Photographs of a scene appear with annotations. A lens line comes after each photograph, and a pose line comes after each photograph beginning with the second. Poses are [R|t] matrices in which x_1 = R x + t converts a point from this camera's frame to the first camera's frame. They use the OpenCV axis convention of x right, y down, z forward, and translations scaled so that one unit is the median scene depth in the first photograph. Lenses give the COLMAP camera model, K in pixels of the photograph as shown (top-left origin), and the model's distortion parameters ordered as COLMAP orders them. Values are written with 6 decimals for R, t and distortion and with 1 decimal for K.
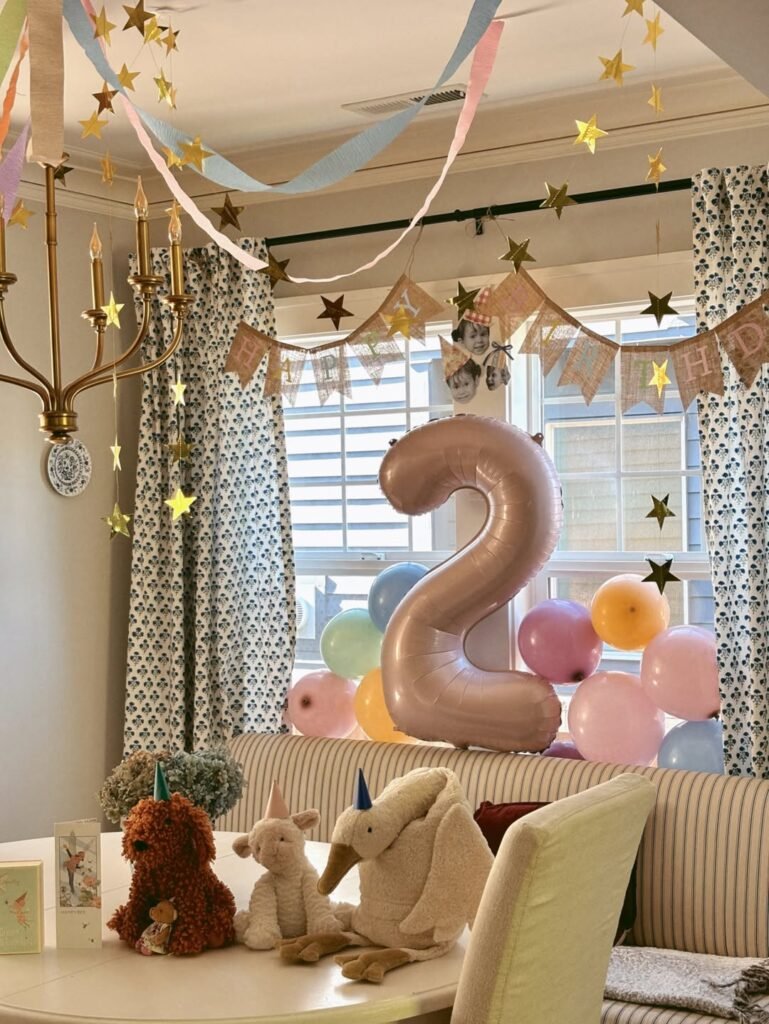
lens RADIAL K [[1524.9, 0, 396.3], [0, 1524.9, 515.4], [0, 0, 1]] dist [0.206521, -0.775094]
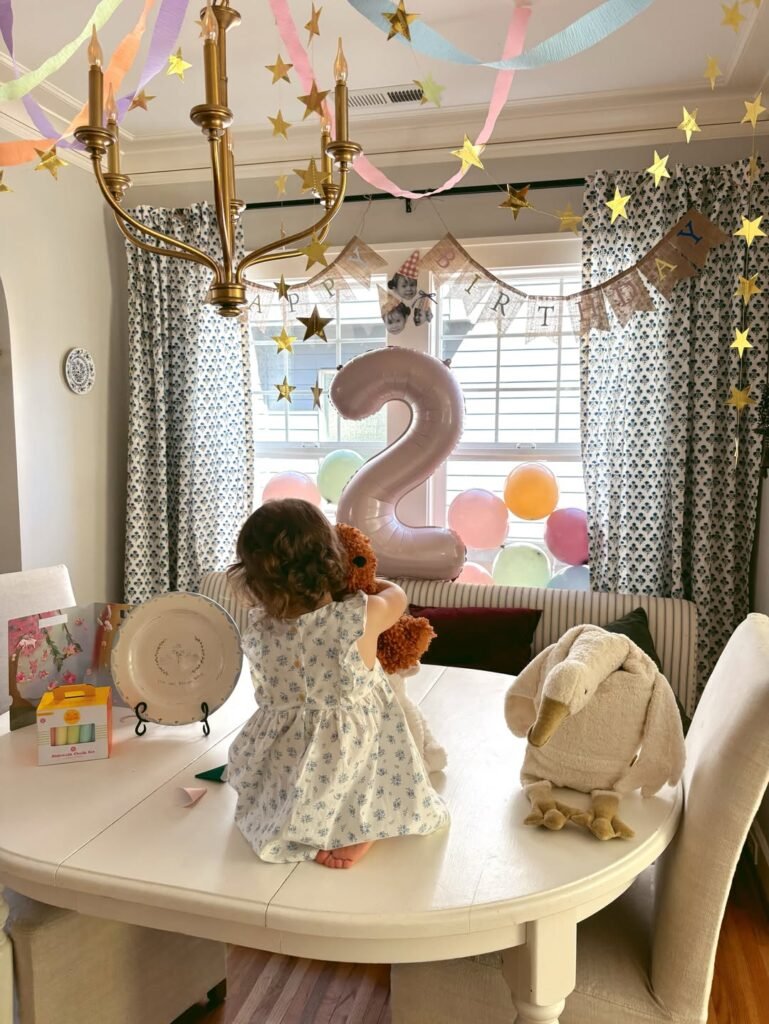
lens RADIAL K [[773.9, 0, 393.2], [0, 773.9, 506.0], [0, 0, 1]] dist [-0.014686, 0.063201]
pose [[0.948138, -0.012932, 0.317596, -0.173880], [-0.016557, 0.995806, 0.089978, 0.018624], [-0.317428, -0.090570, 0.943948, 0.296756]]
